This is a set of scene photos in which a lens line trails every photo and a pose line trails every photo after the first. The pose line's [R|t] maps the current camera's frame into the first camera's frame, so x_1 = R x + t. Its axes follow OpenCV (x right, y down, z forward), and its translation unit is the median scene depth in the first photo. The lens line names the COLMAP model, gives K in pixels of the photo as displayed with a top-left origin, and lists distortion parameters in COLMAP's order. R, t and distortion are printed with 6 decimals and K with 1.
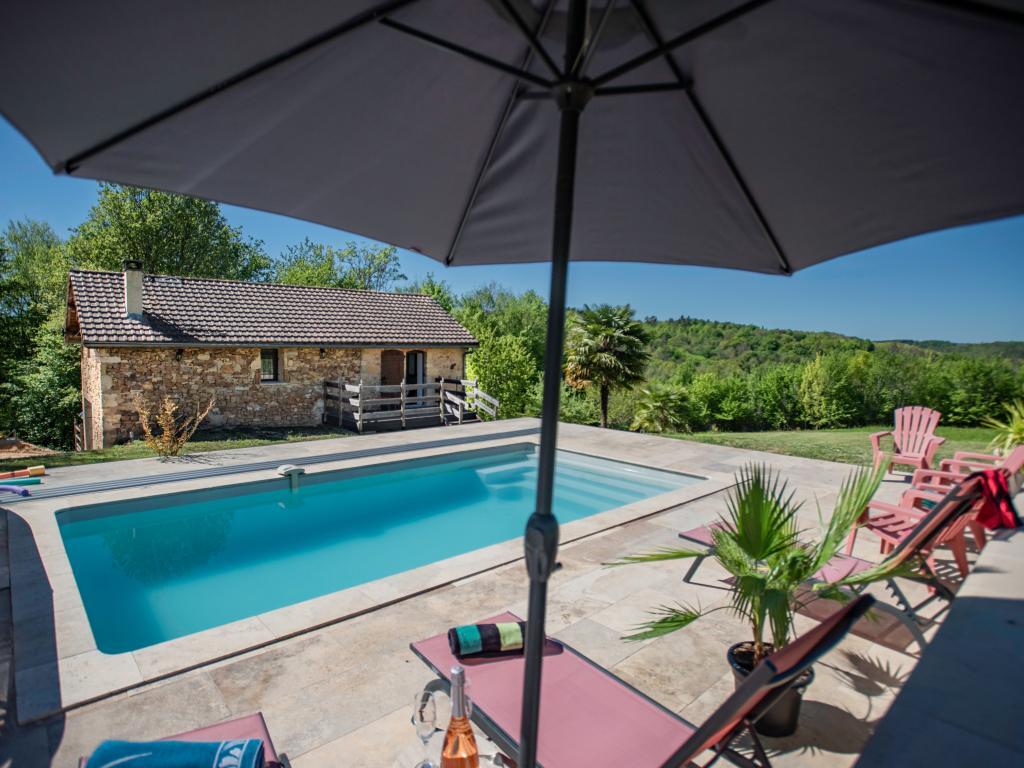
lens RADIAL K [[574.7, 0, 485.0], [0, 574.7, 380.5], [0, 0, 1]] dist [-0.070689, 0.031519]
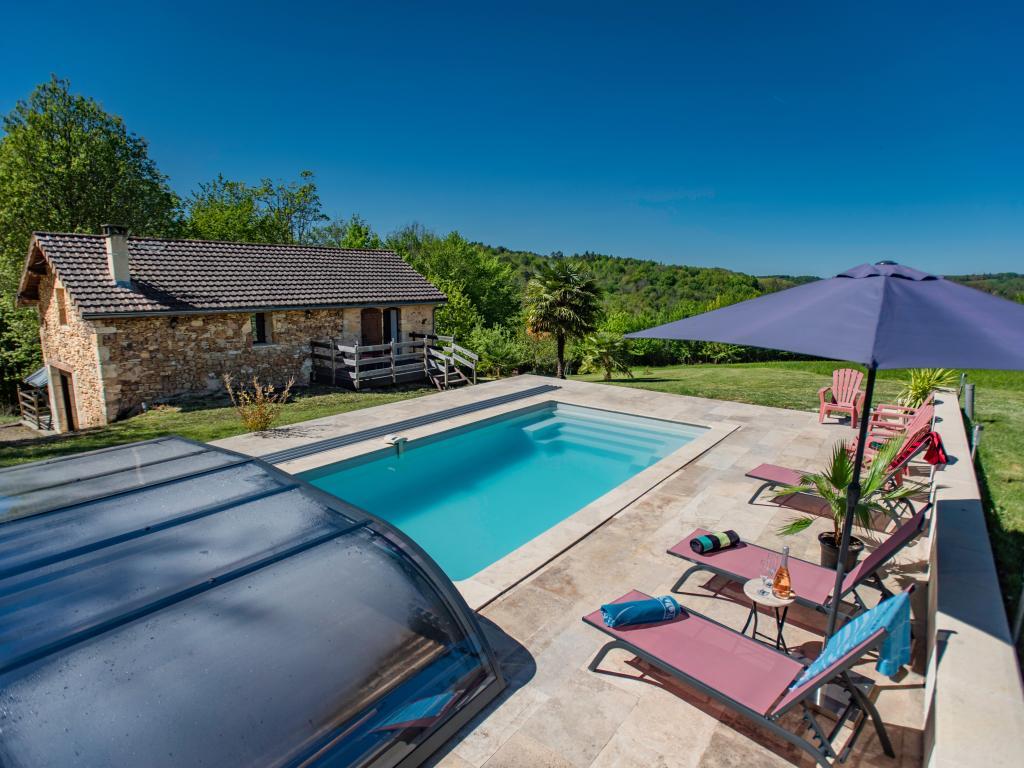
lens RADIAL K [[576.5, 0, 506.1], [0, 576.5, 384.7], [0, 0, 1]] dist [-0.055262, 0.002305]
pose [[0.980297, -0.037592, 0.193918, -0.130437], [0.014401, 0.992713, 0.119642, -0.037117], [-0.197002, -0.114492, 0.973695, -0.080041]]
